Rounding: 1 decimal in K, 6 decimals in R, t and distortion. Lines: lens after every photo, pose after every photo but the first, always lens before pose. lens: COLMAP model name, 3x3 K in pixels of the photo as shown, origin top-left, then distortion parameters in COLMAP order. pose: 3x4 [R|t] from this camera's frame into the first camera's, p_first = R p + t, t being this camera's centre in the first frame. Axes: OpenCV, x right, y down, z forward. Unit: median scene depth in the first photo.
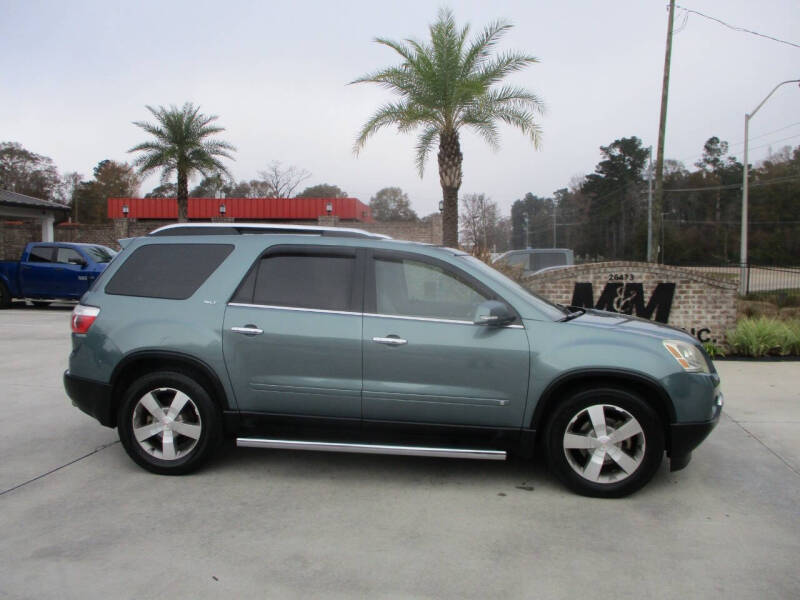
lens RADIAL K [[654.3, 0, 402.3], [0, 654.3, 300.9], [0, 0, 1]] dist [-0.017727, -0.008055]
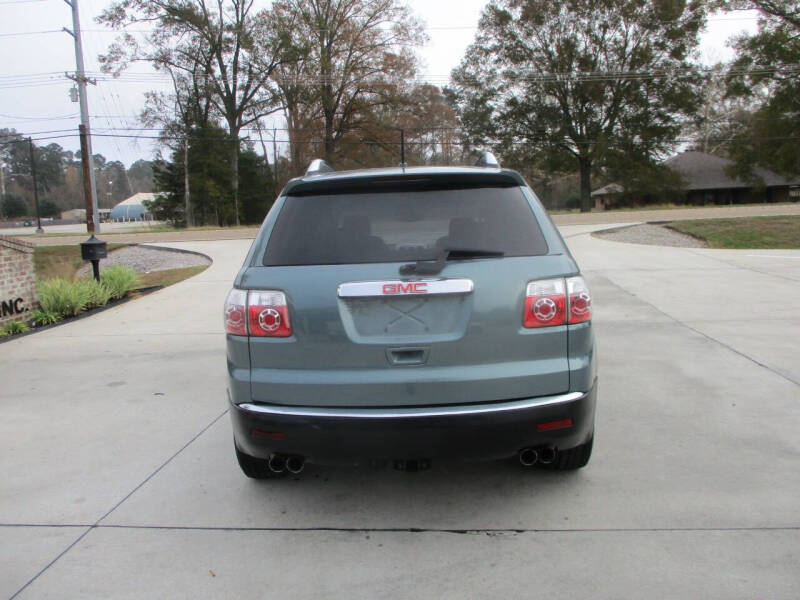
lens RADIAL K [[654.3, 0, 398.3], [0, 654.3, 292.8], [0, 0, 1]] dist [-0.017727, -0.008055]
pose [[-0.101921, -0.125265, 0.986874, -0.508920], [0.102676, 0.985417, 0.135684, -0.035215], [-0.989479, 0.115158, -0.087573, 0.571650]]
